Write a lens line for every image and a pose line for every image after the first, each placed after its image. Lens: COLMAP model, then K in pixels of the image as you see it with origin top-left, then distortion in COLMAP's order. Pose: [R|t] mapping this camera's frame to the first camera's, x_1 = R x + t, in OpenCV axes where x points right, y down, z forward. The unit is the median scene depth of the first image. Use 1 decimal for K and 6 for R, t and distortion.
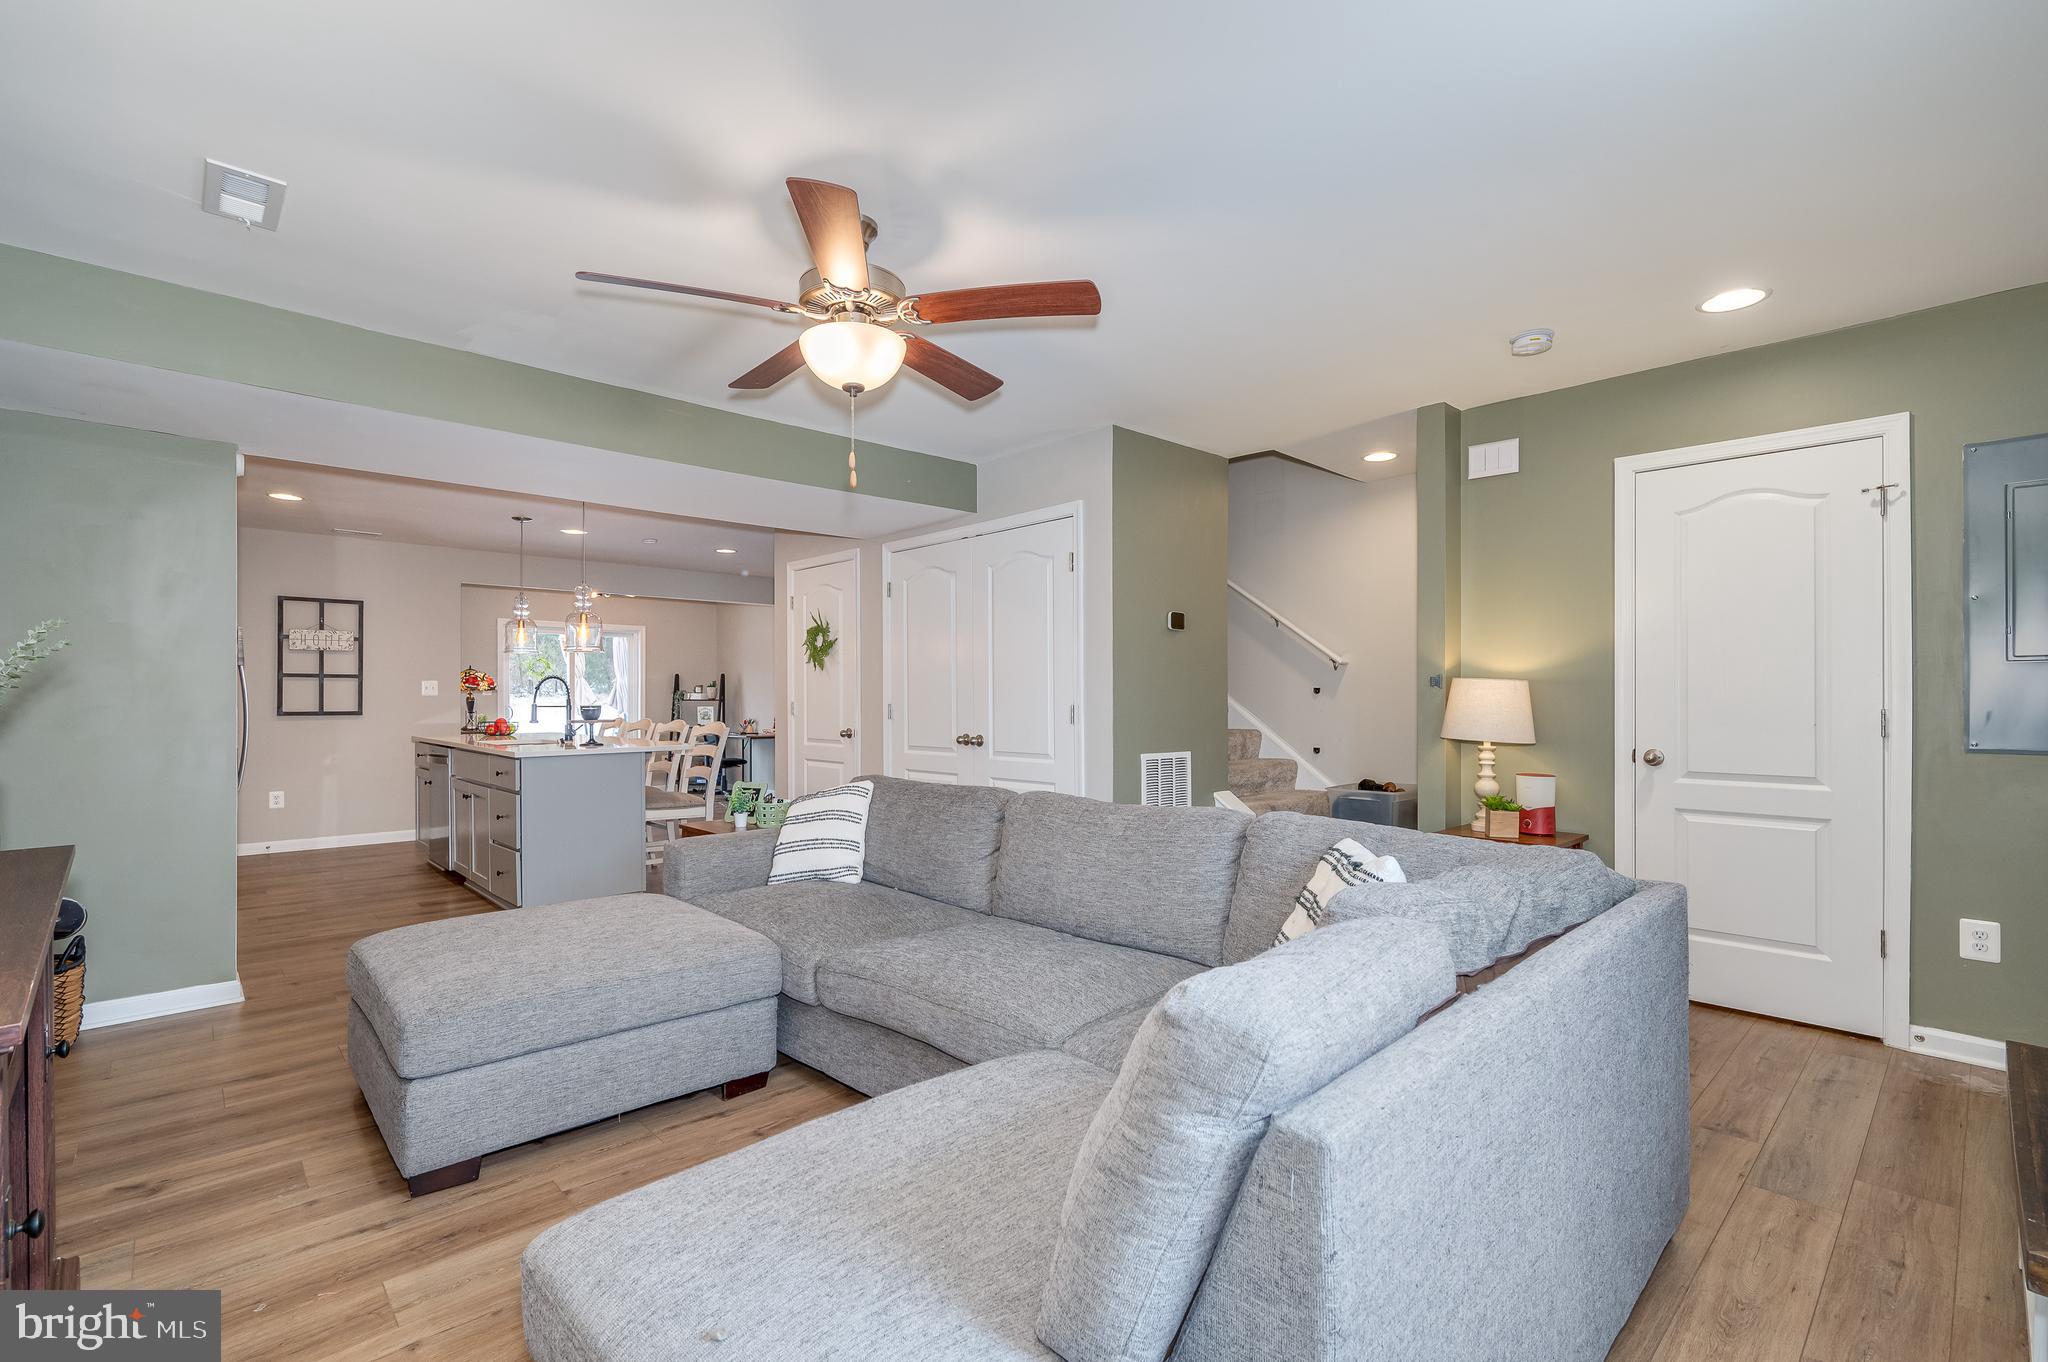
lens RADIAL K [[889.5, 0, 972.9], [0, 889.5, 690.4], [0, 0, 1]] dist [0.022770, -0.000120]
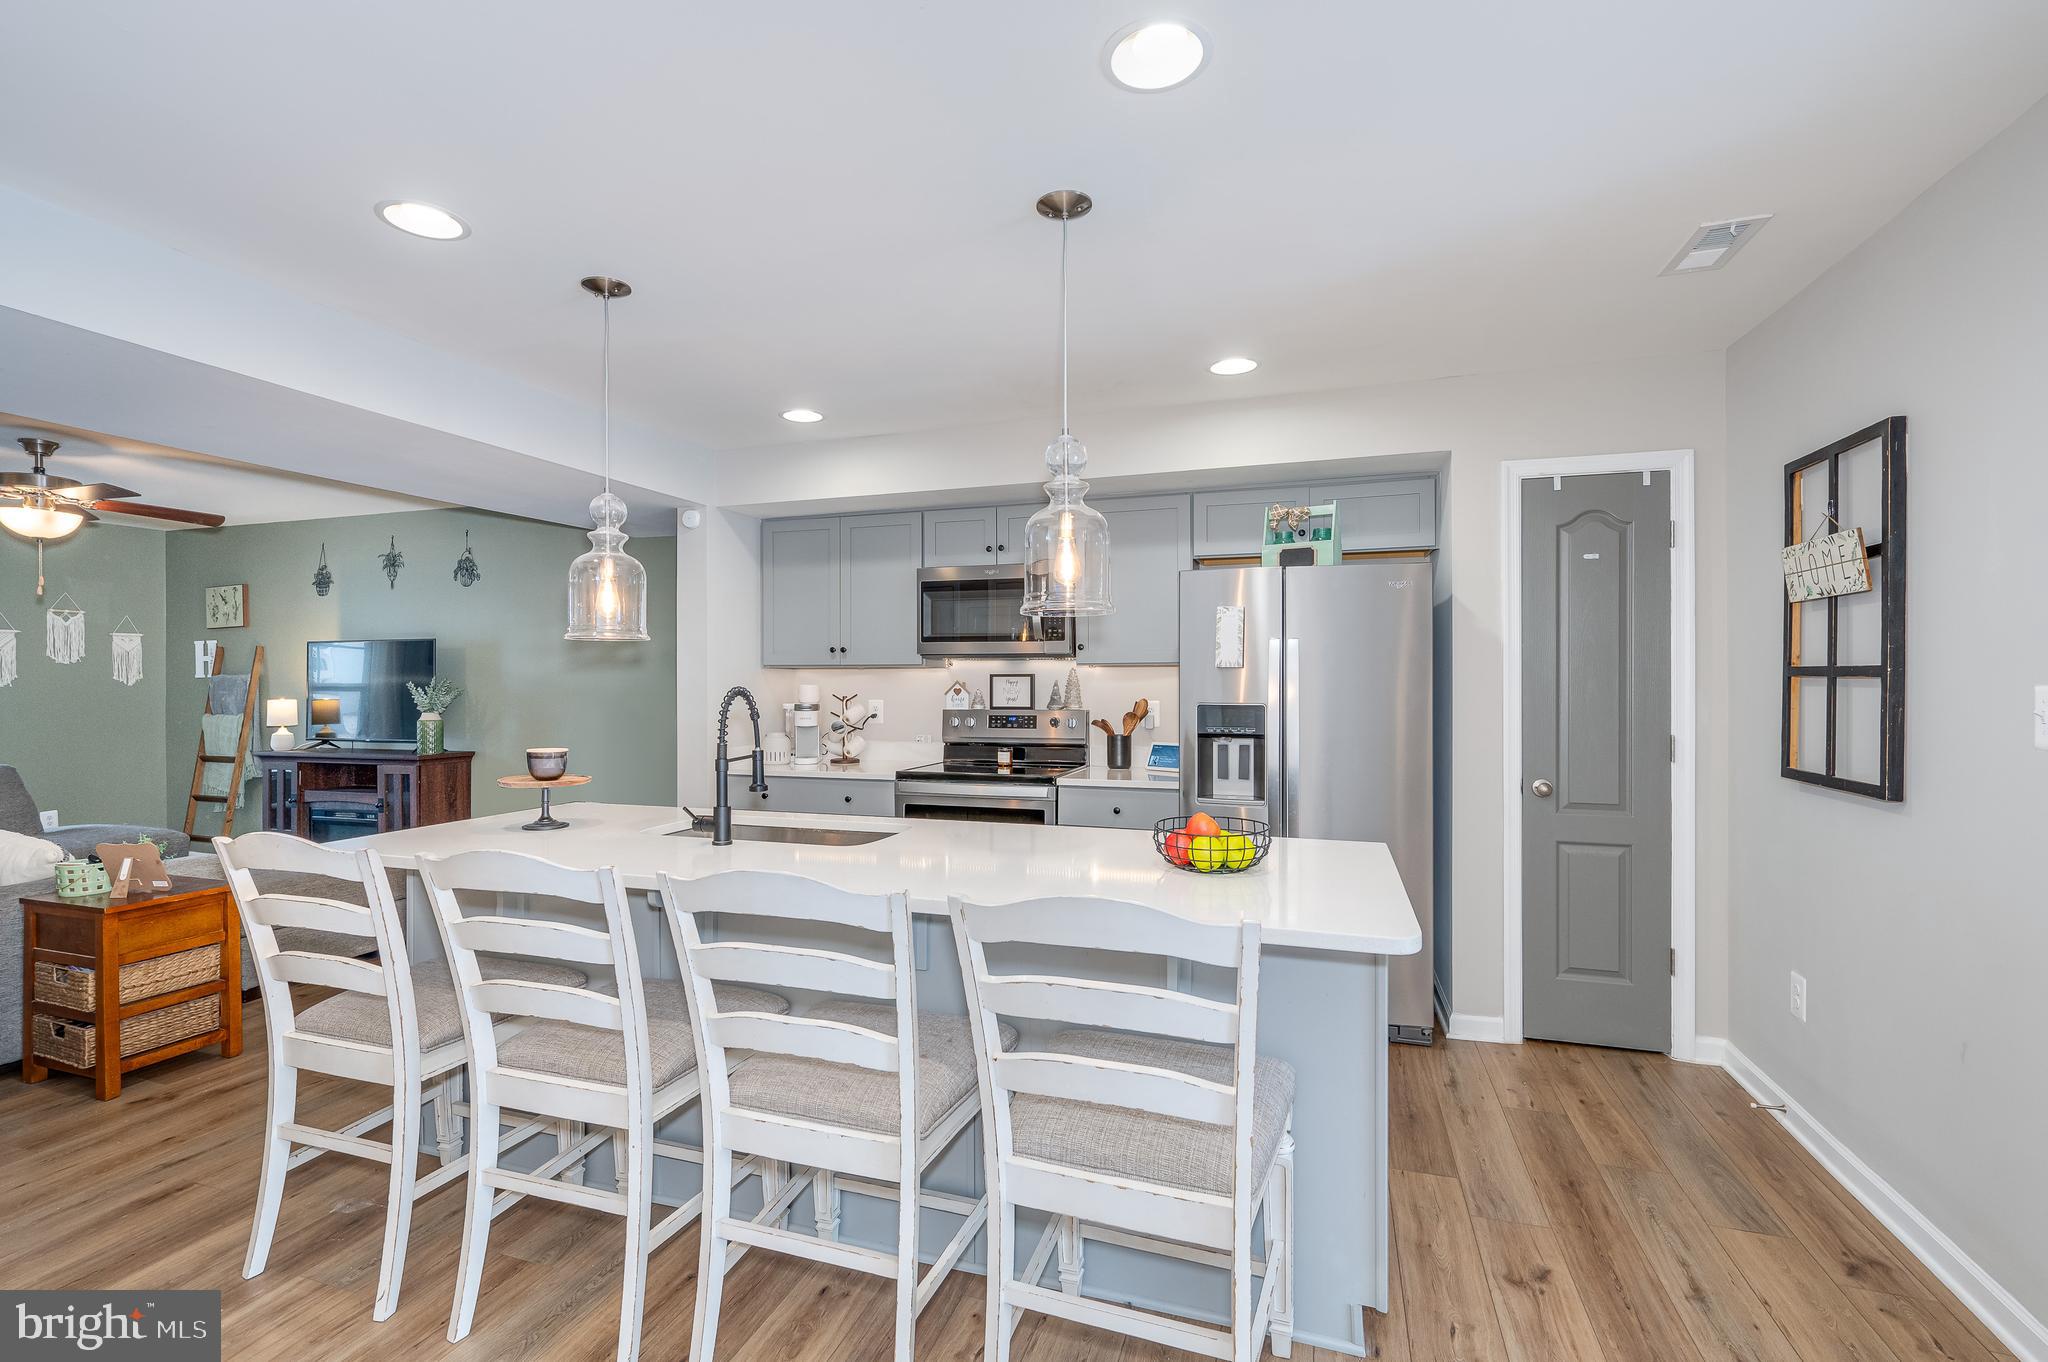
lens RADIAL K [[932.9, 0, 1024.0], [0, 932.9, 681.0], [0, 0, 1]] dist [-0.000880, 0.000200]
pose [[-0.863569, 0.005760, -0.504198, -0.288270], [0.007261, 0.999973, -0.001012, -0.014719], [0.504179, -0.004535, -0.863587, 1.174706]]
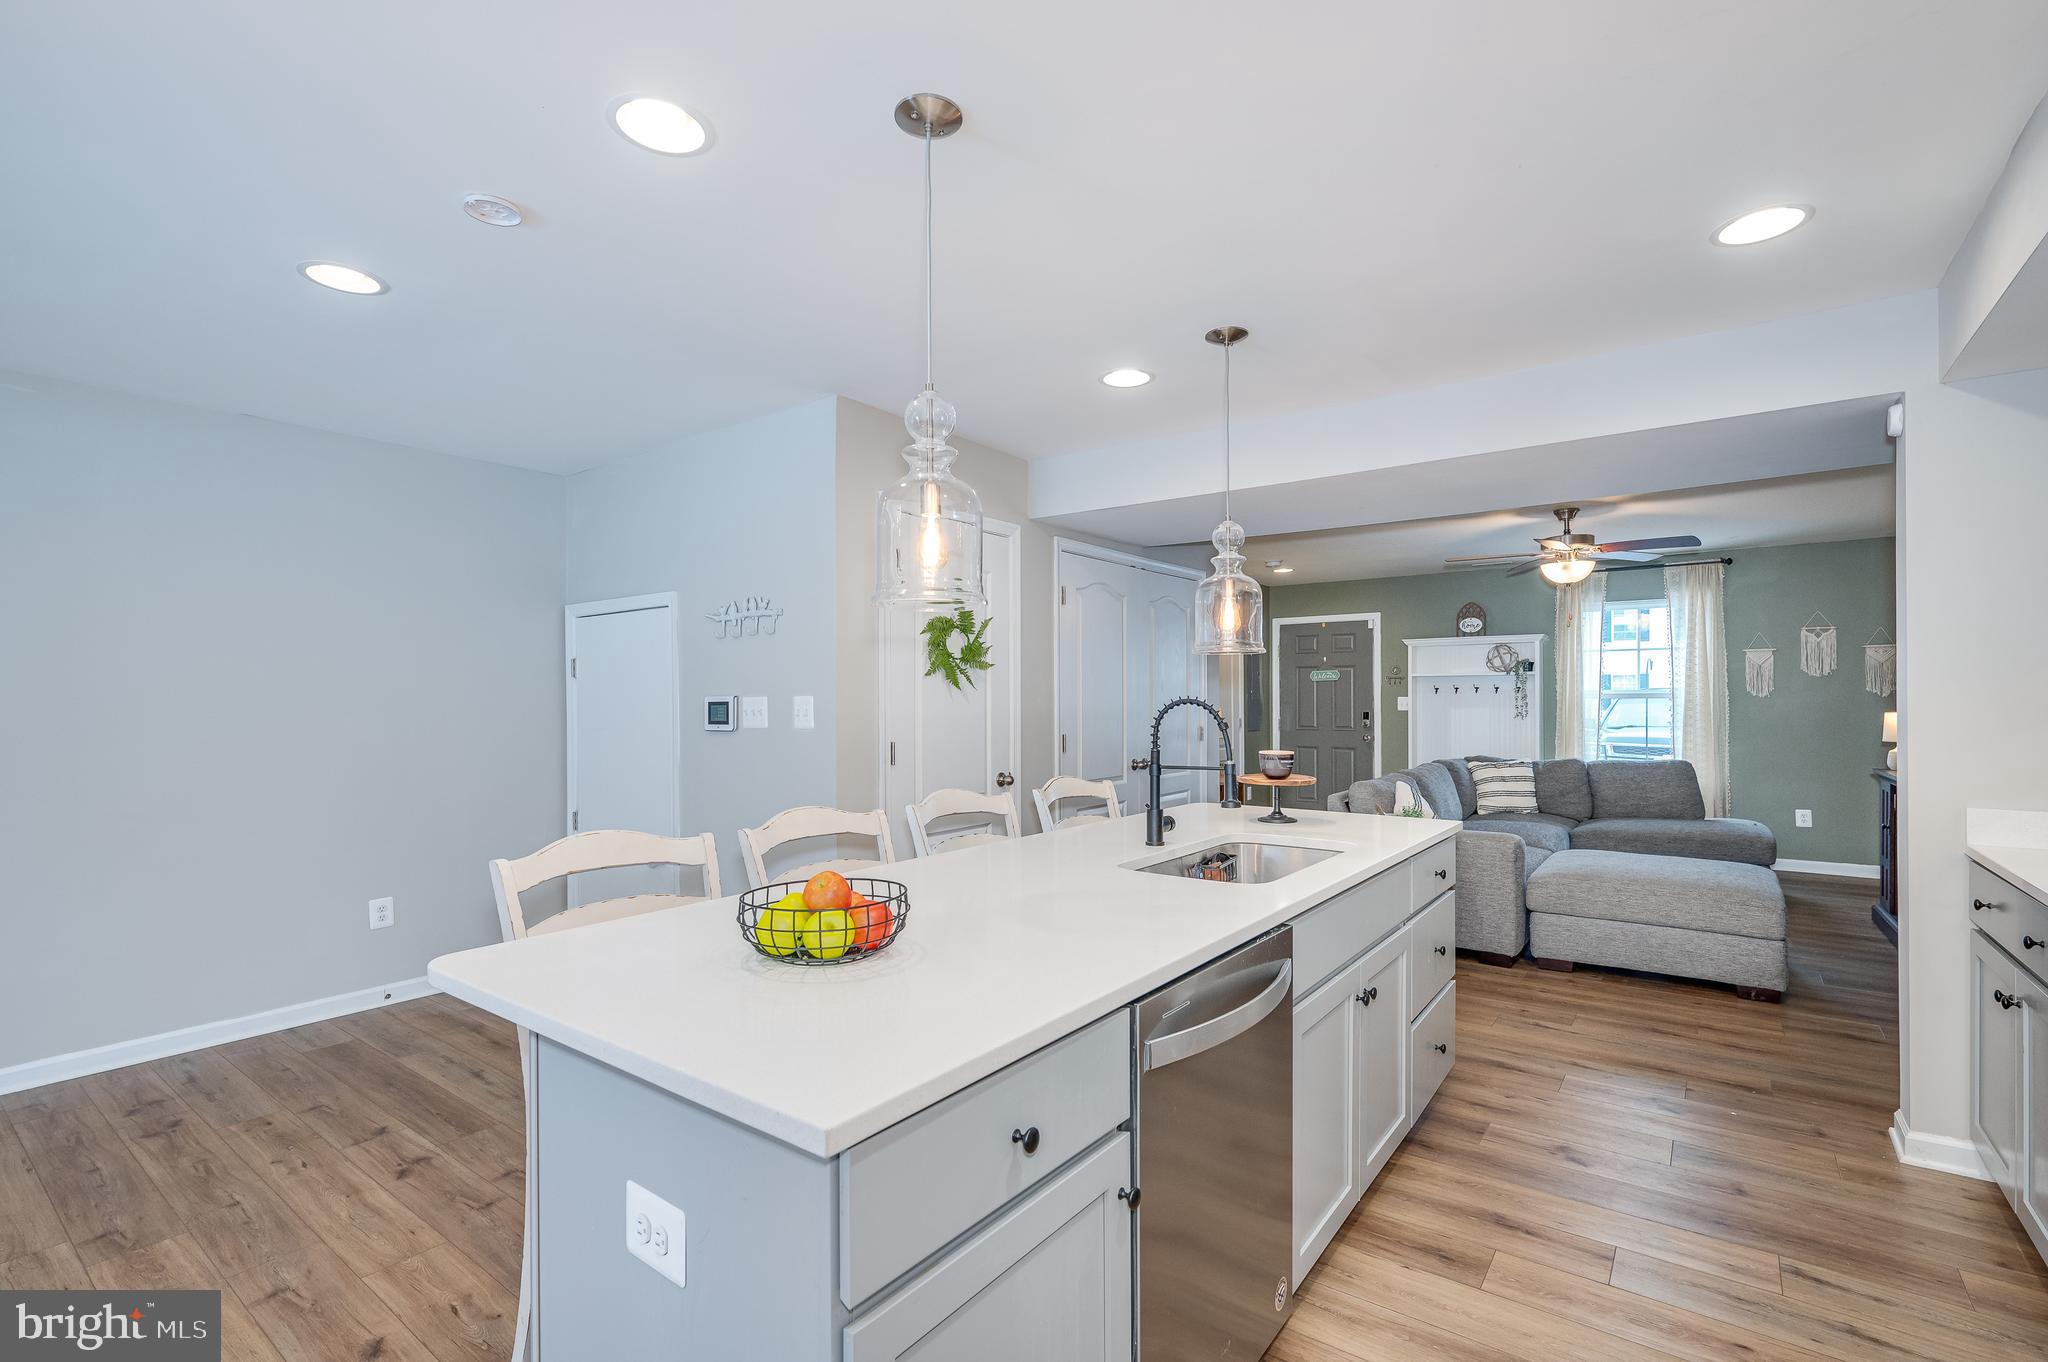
lens RADIAL K [[913.0, 0, 1026.1], [0, 913.0, 702.9], [0, 0, 1]] dist [0.010198, -0.000821]
pose [[-0.195508, 0.000681, 0.980702, -0.714357], [-0.000401, 1.000000, -0.000775, -0.010341], [-0.980702, -0.000545, -0.195508, 0.935965]]
